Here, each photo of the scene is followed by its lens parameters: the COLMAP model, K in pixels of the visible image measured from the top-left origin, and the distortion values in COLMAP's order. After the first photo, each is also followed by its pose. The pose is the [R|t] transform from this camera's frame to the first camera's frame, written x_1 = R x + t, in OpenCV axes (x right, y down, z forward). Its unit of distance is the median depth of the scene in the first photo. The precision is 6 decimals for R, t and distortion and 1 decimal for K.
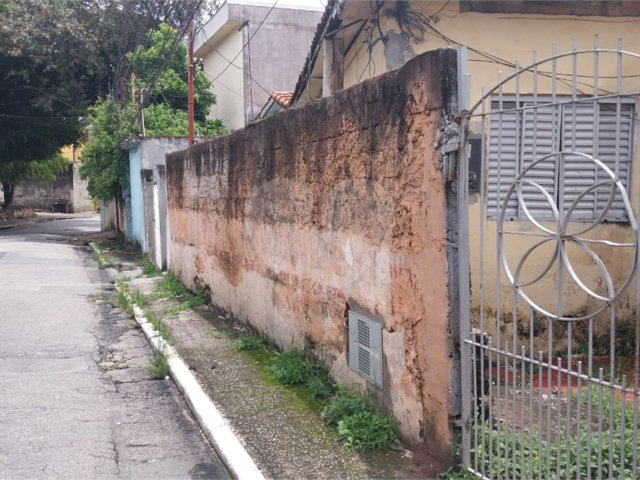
lens RADIAL K [[529.5, 0, 327.7], [0, 529.5, 238.1], [0, 0, 1]] dist [0.076299, -0.126066]
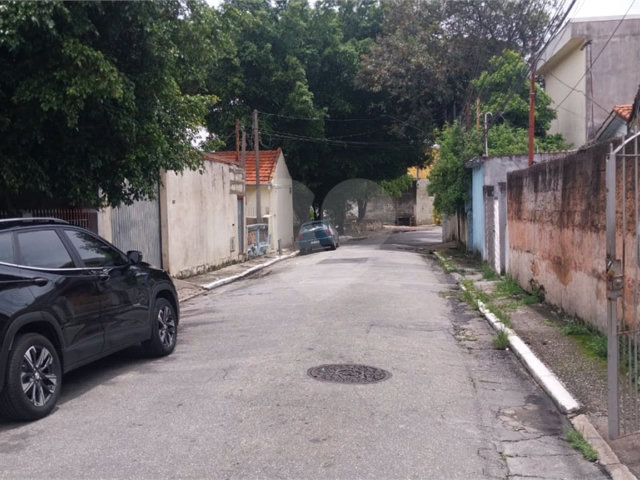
lens RADIAL K [[529.5, 0, 327.7], [0, 529.5, 238.1], [0, 0, 1]] dist [0.076299, -0.126066]
pose [[0.819097, 0.015767, -0.573439, 0.043050], [-0.029292, 0.999468, -0.014360, 0.010719], [0.572907, 0.028559, 0.819123, -0.166699]]
